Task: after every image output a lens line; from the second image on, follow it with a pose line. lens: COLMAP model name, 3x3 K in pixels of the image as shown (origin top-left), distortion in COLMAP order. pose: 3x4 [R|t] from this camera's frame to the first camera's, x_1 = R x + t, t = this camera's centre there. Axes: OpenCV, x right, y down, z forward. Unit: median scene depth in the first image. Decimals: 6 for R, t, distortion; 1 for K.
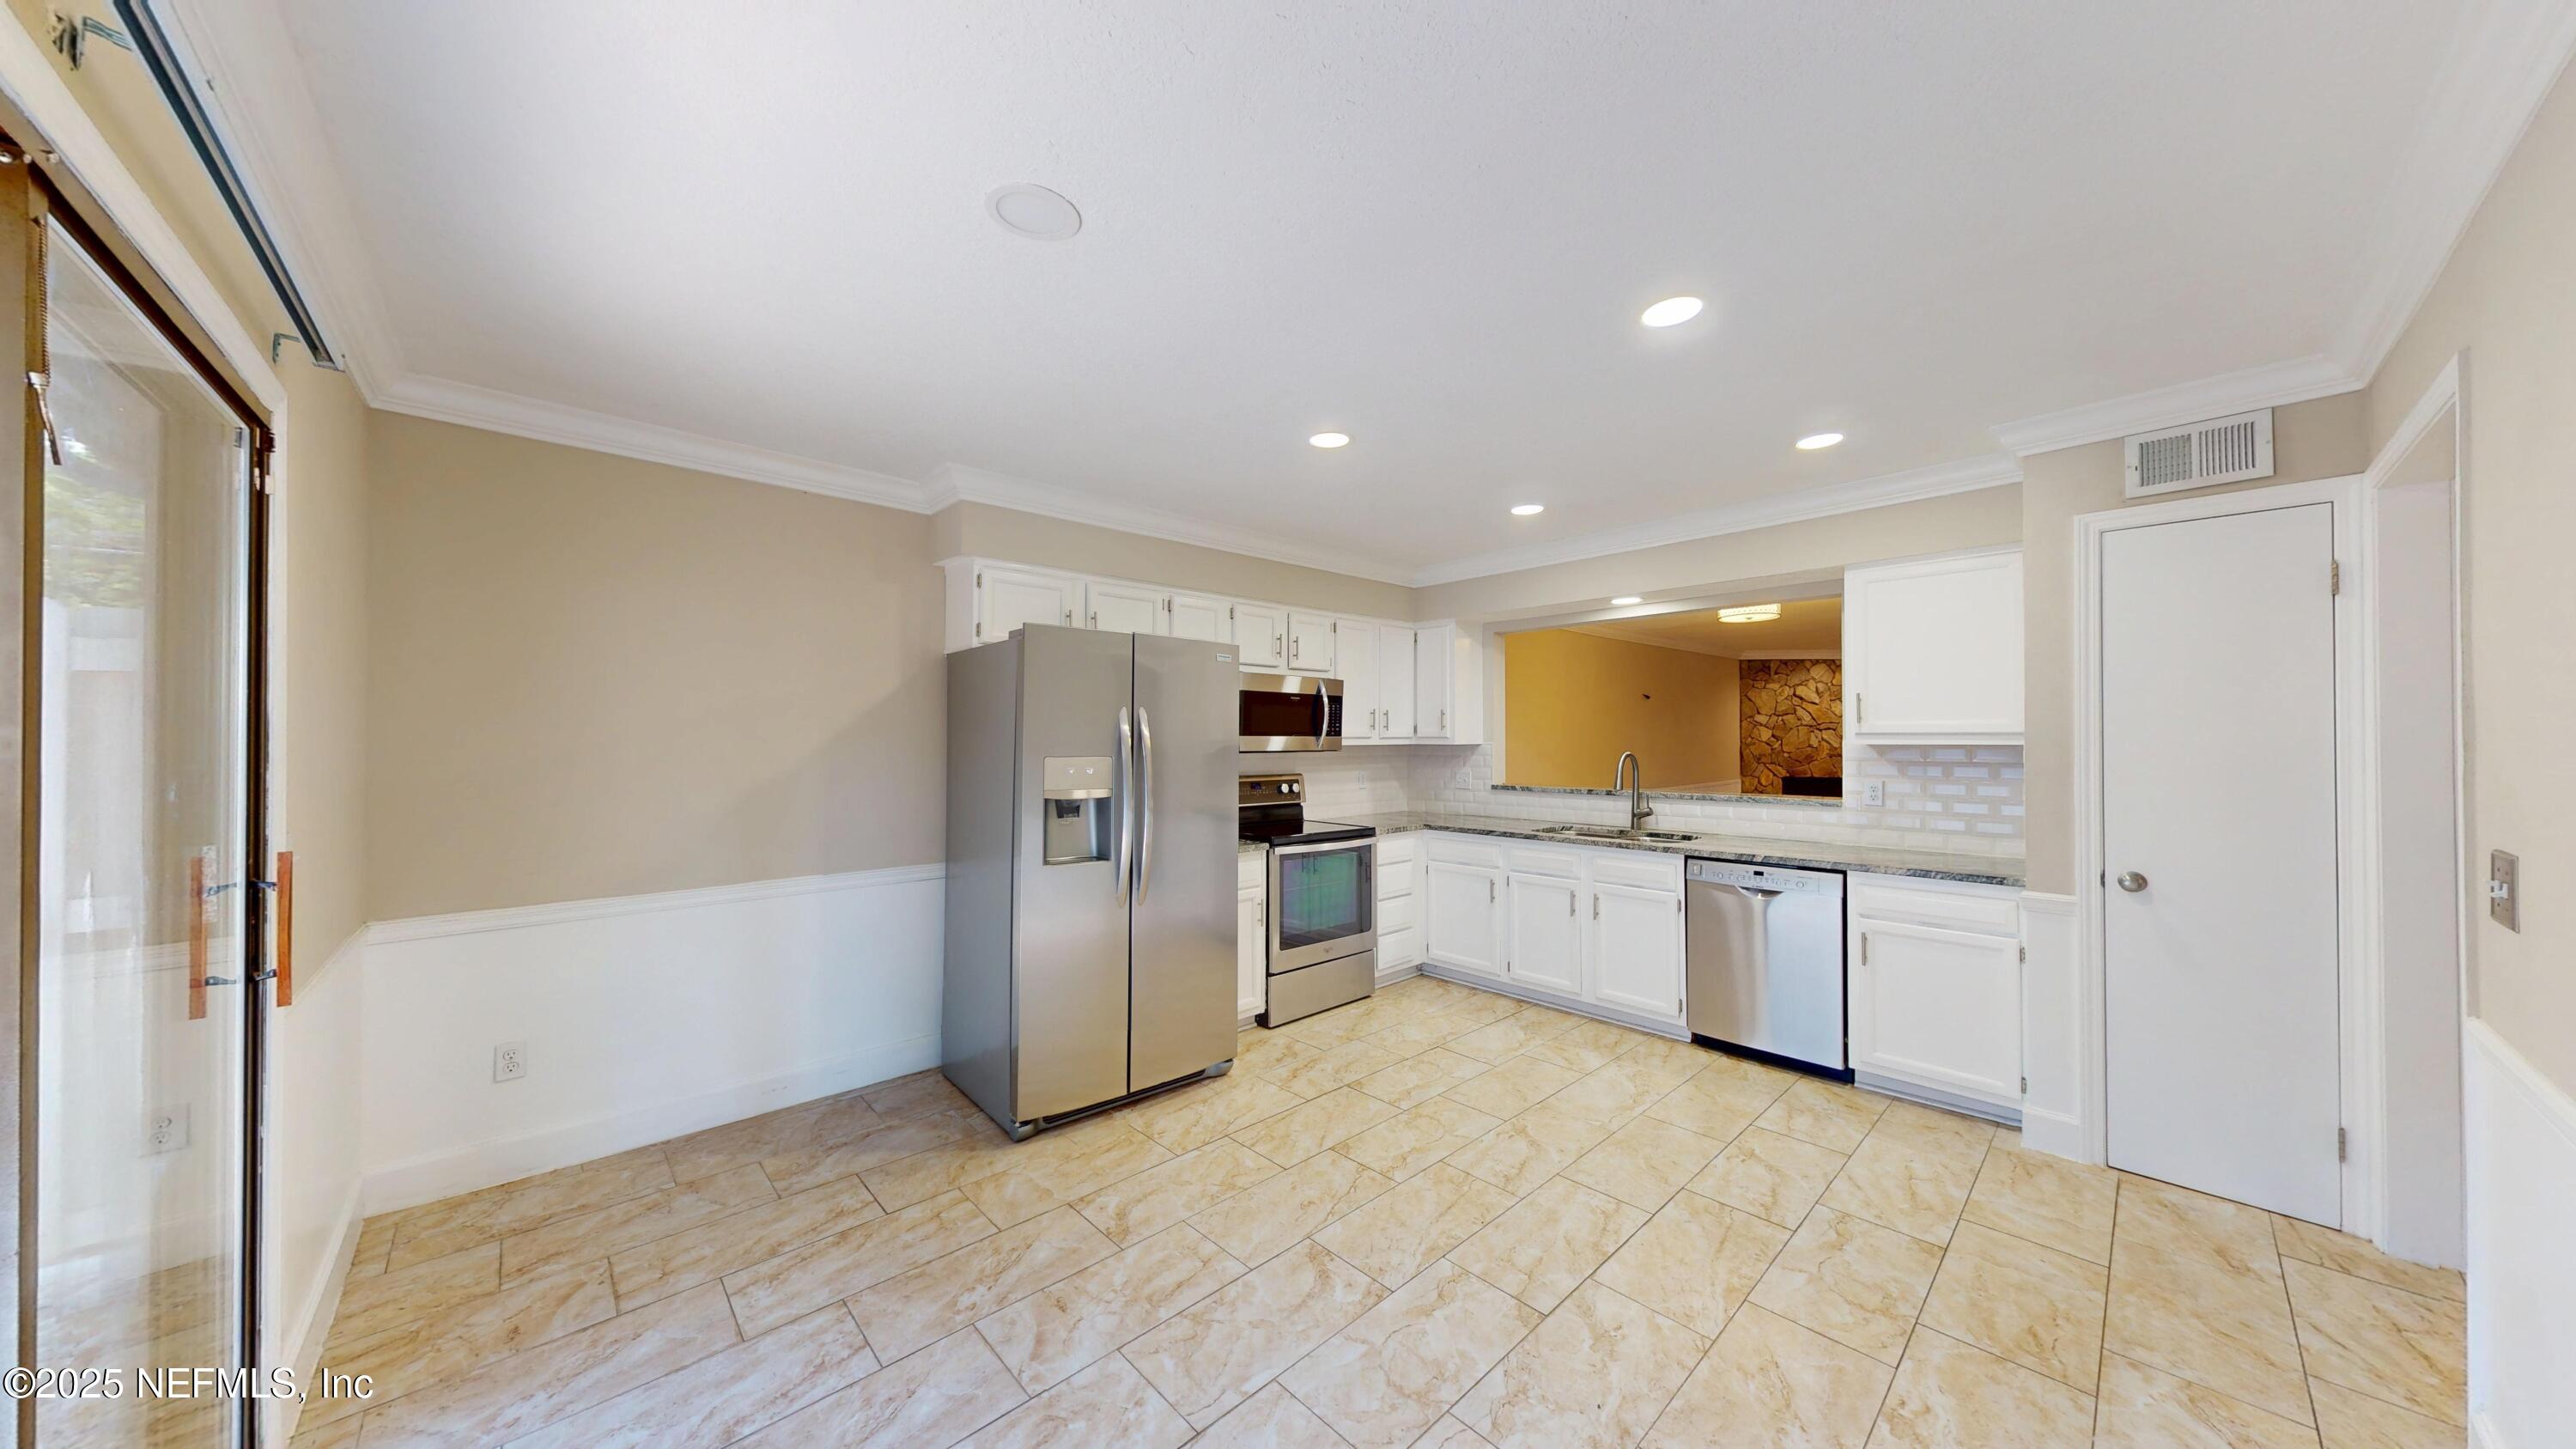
lens RADIAL K [[814.3, 0, 1288.8], [0, 814.3, 728.6], [0, 0, 1]] dist [0.000256, -0.000023]
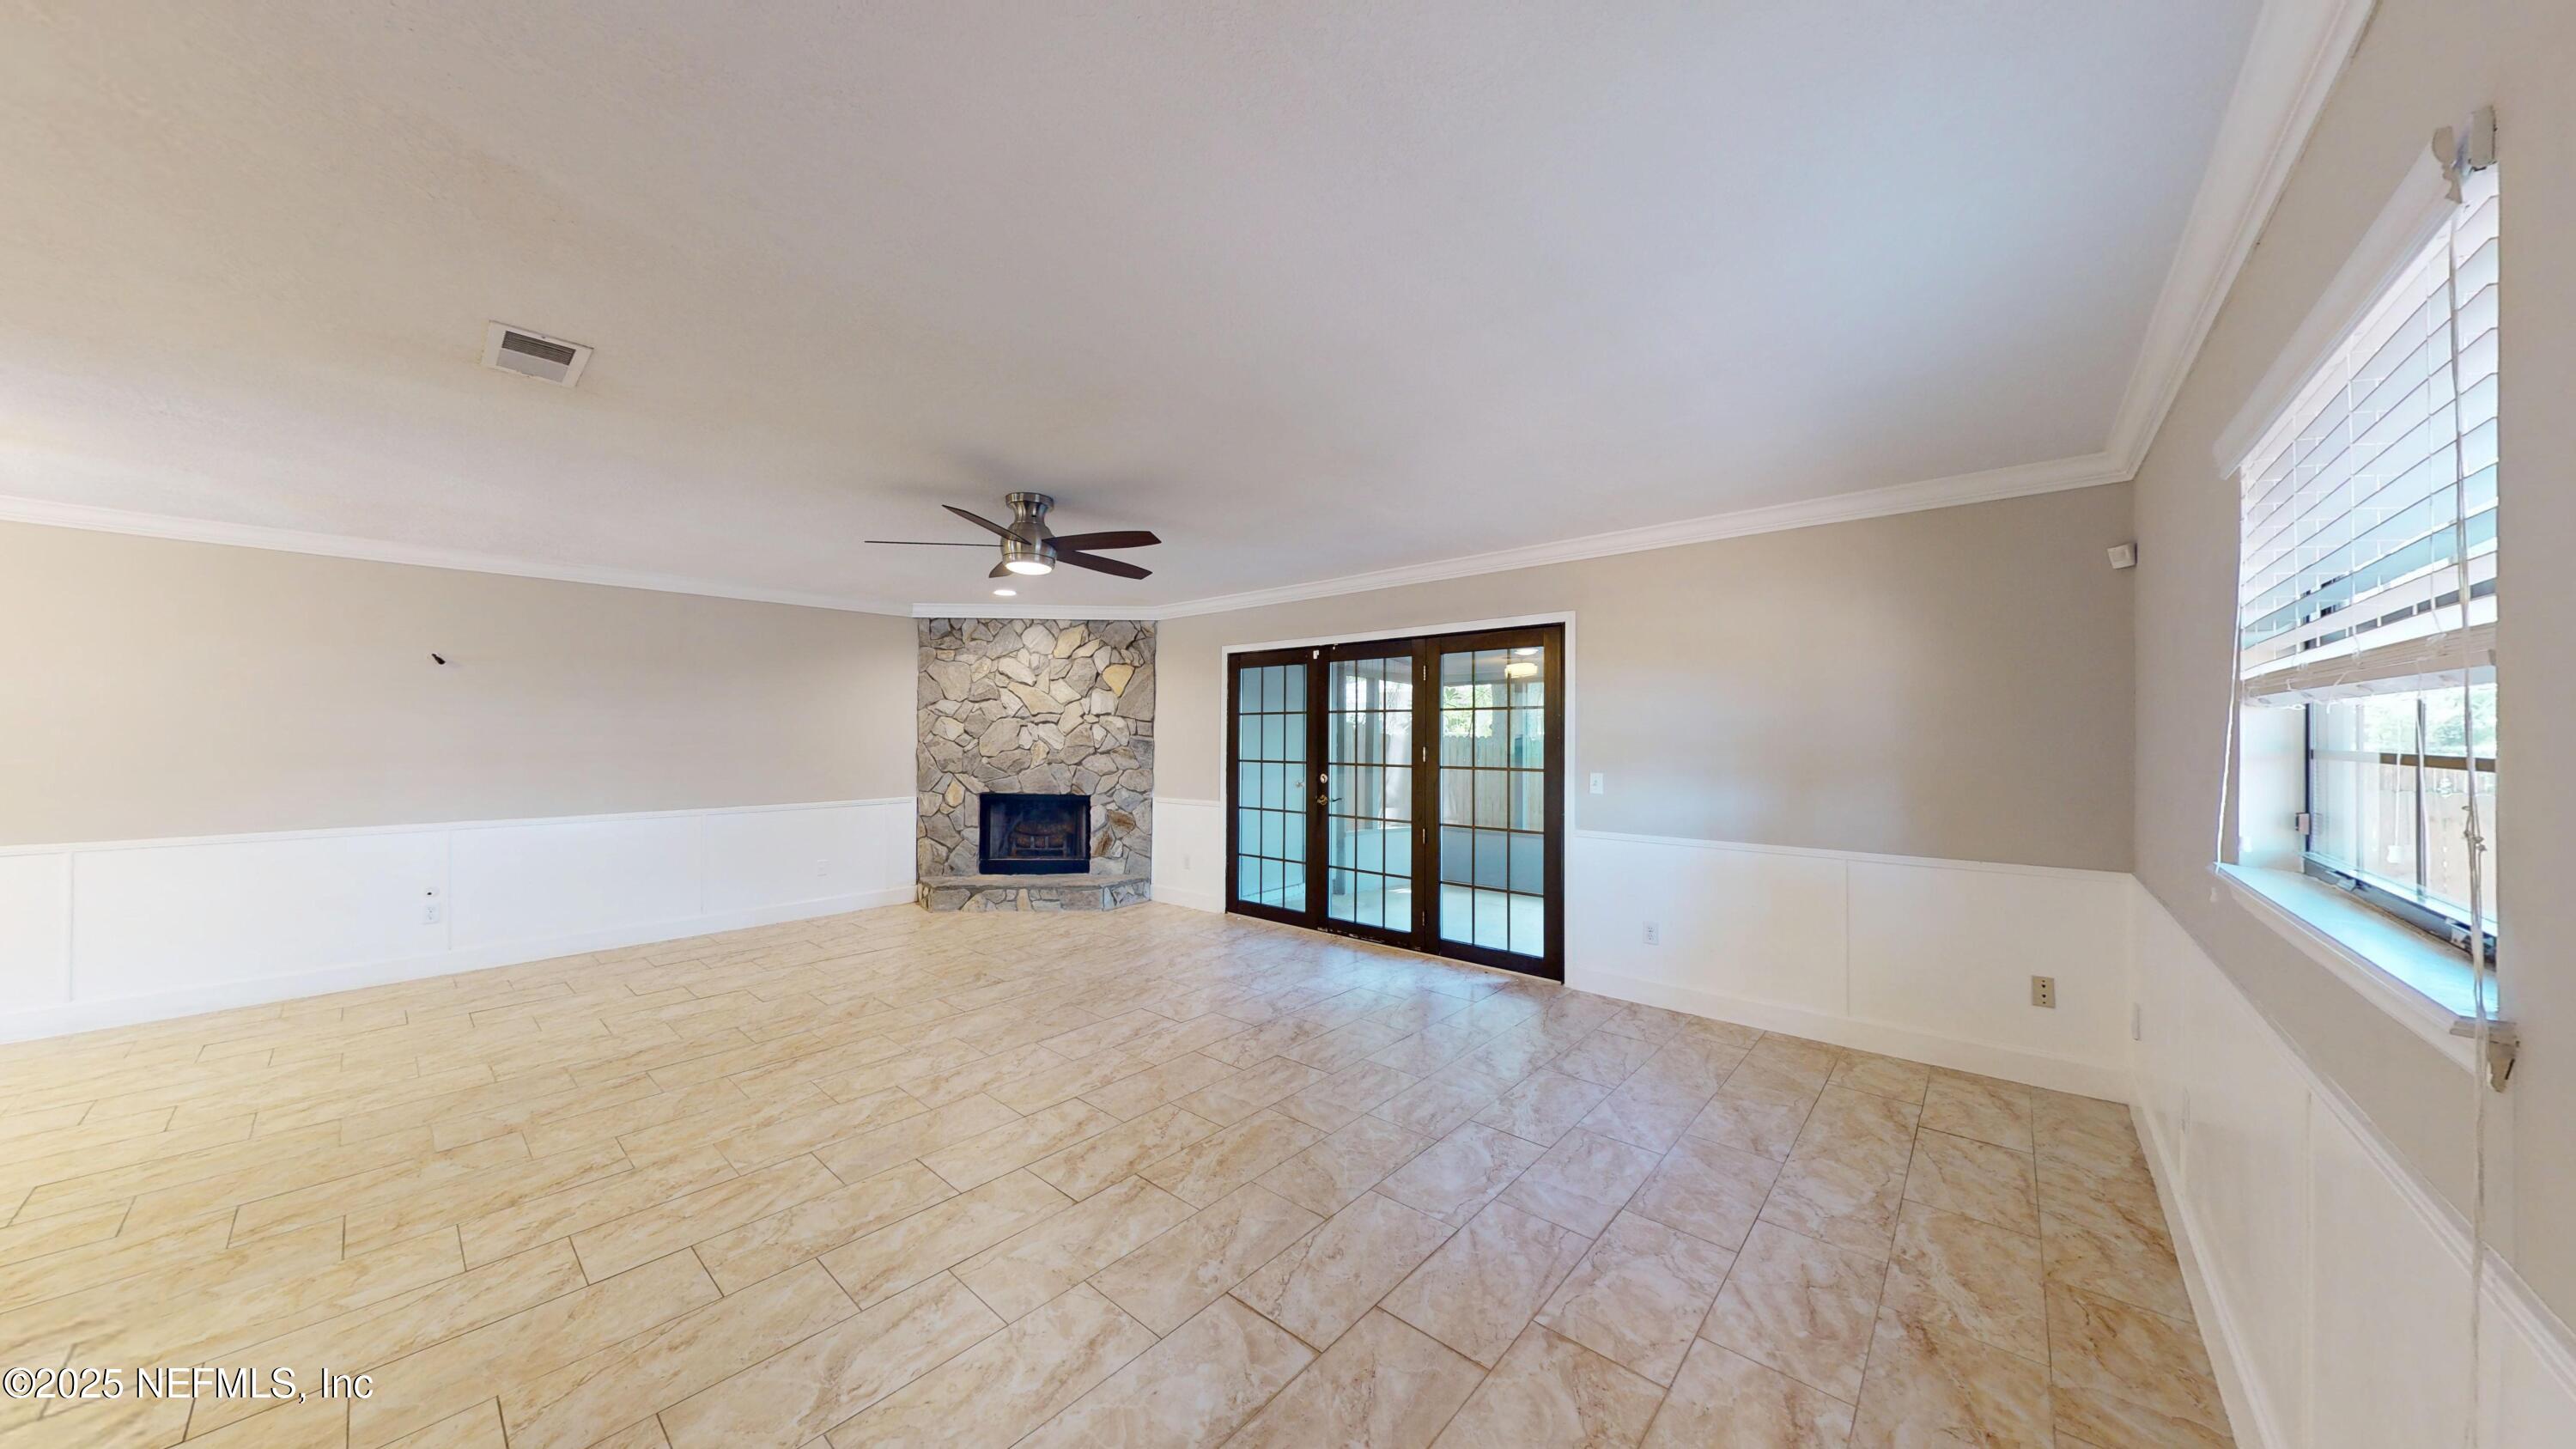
lens RADIAL K [[814.3, 0, 1288.8], [0, 814.3, 728.6], [0, 0, 1]] dist [0.000256, -0.000023]
pose [[0.995571, 0.005450, 0.093852, 2.279861], [-0.005488, 0.999985, 0.000142, 0.012891], [-0.093849, -0.000656, 0.995586, 0.873948]]
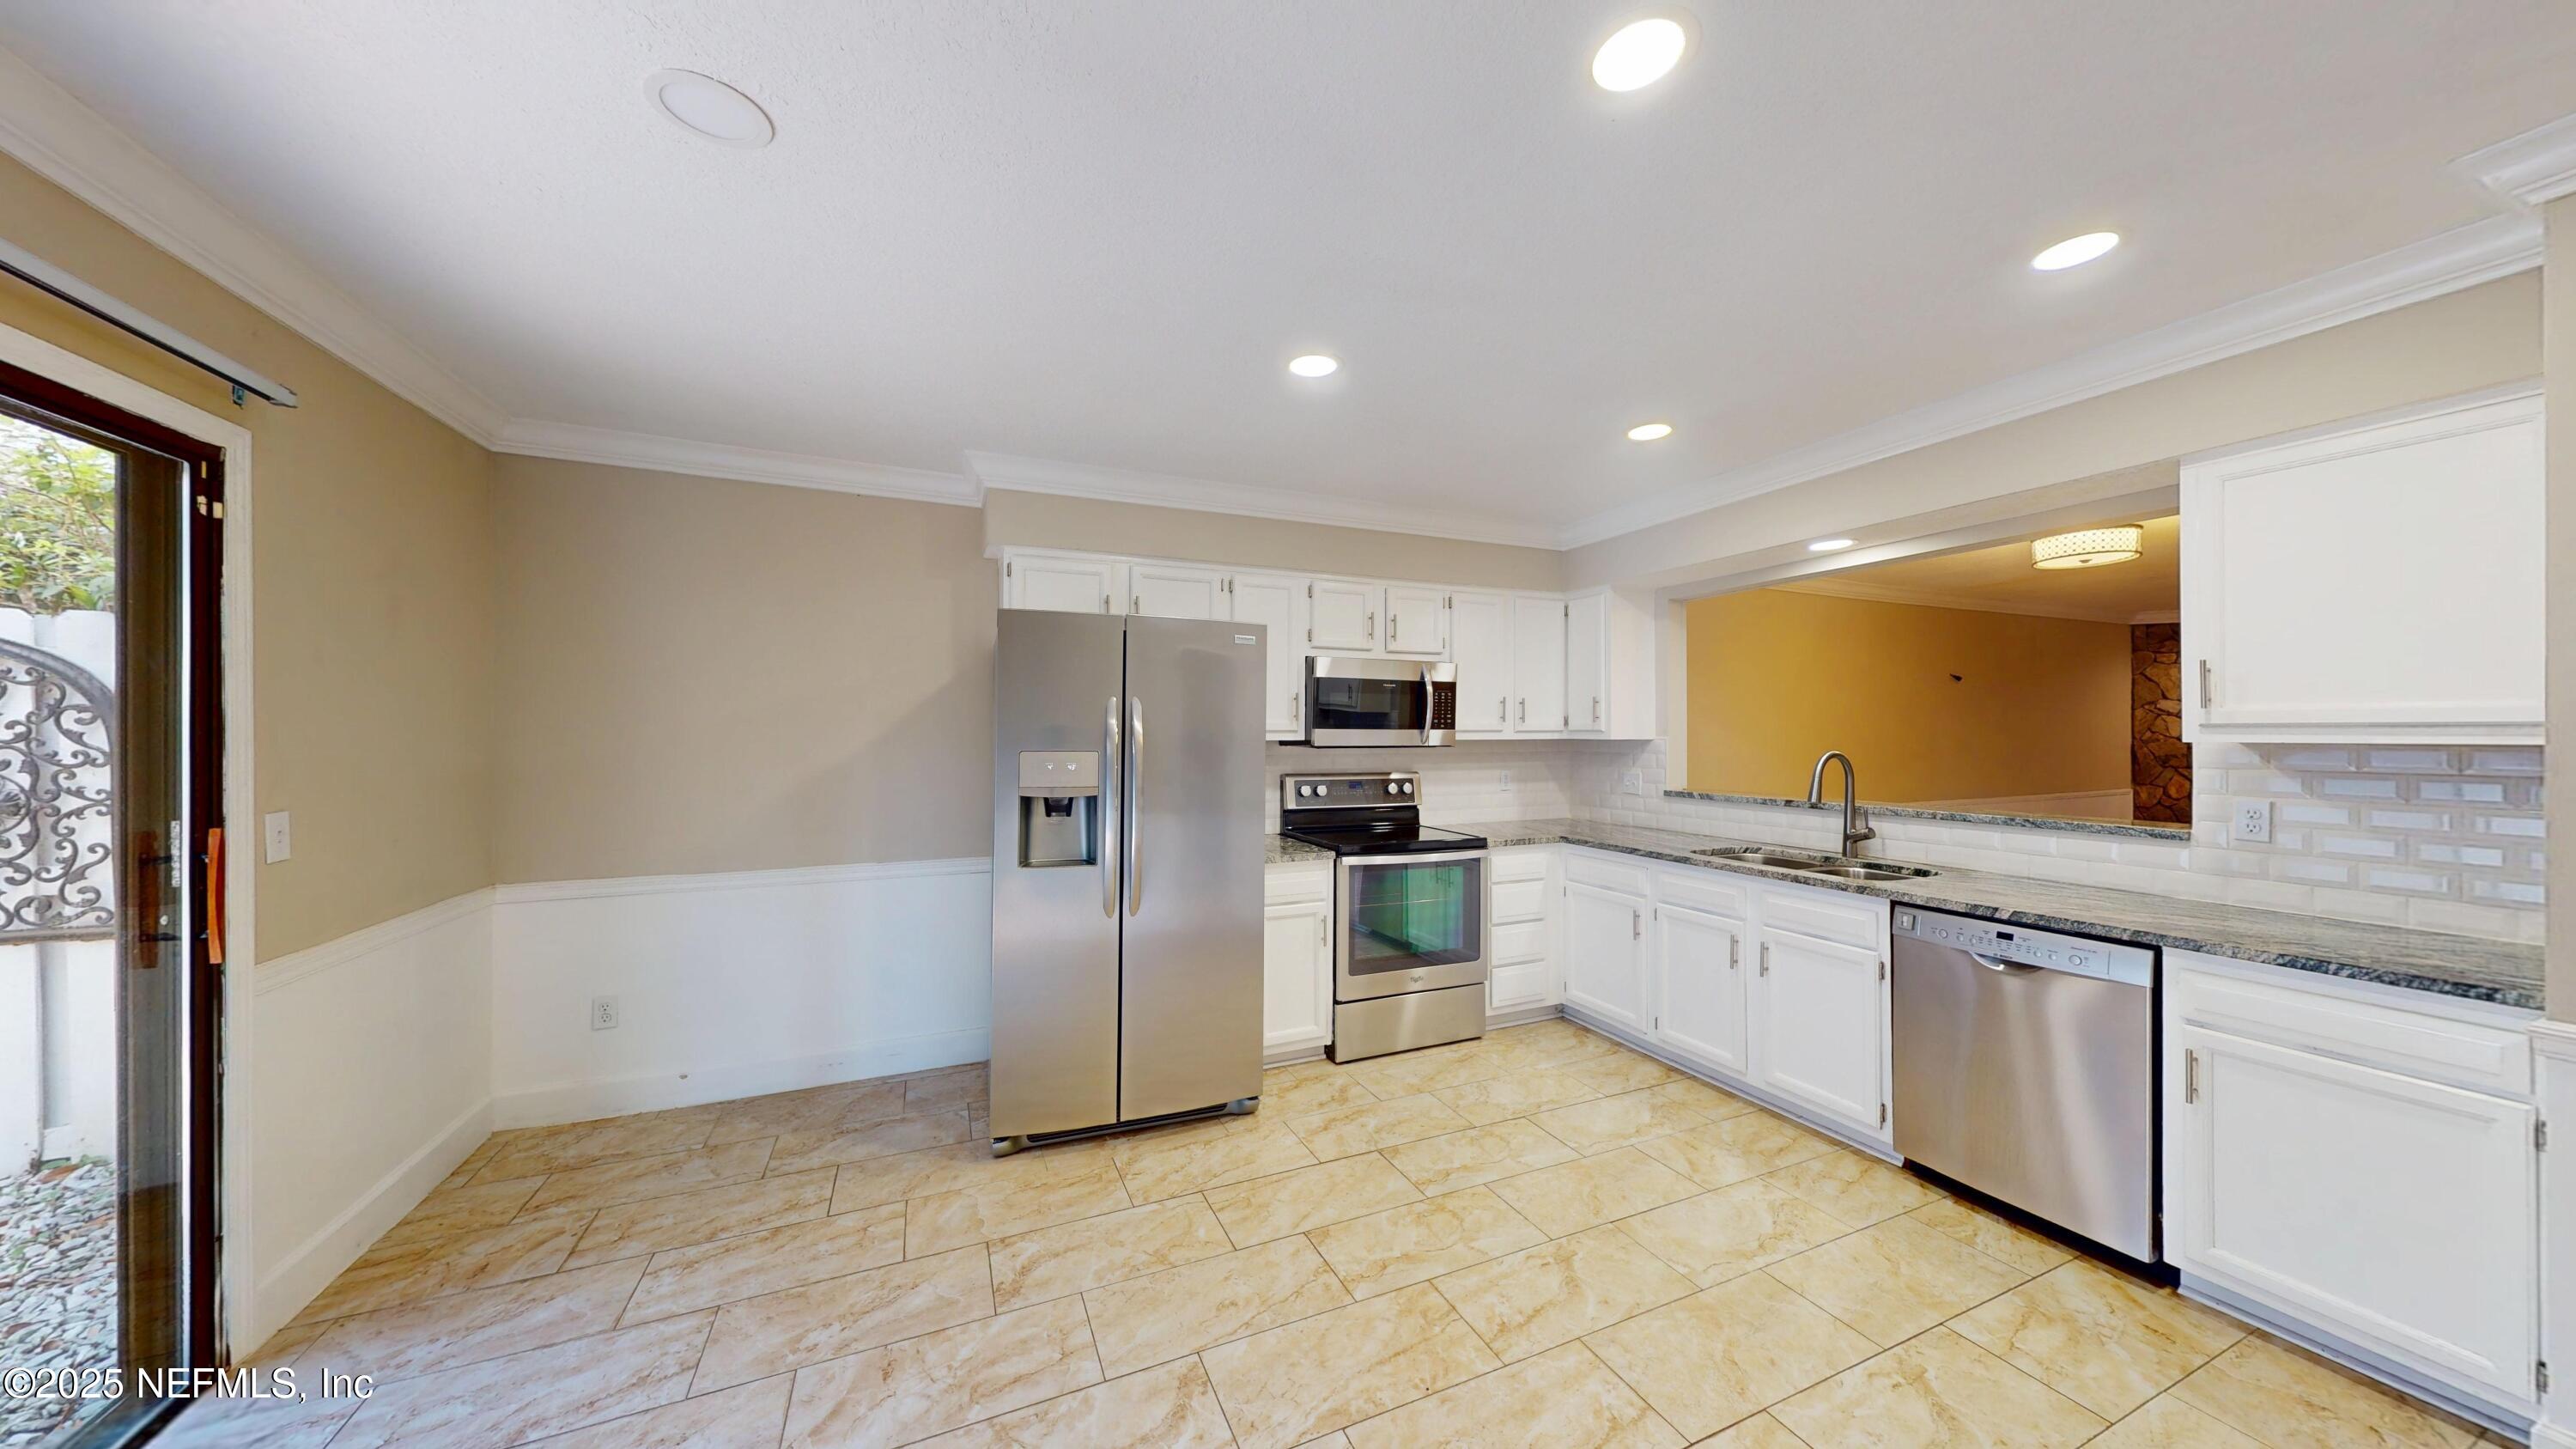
lens RADIAL K [[814.3, 0, 1288.8], [0, 814.3, 728.6], [0, 0, 1]] dist [0.000256, -0.000023]
pose [[0.943262, -0.000205, -0.332050, 0.243194], [0.002829, 0.999968, 0.007418, 0.002083], [0.332038, -0.007937, 0.943233, 0.179045]]
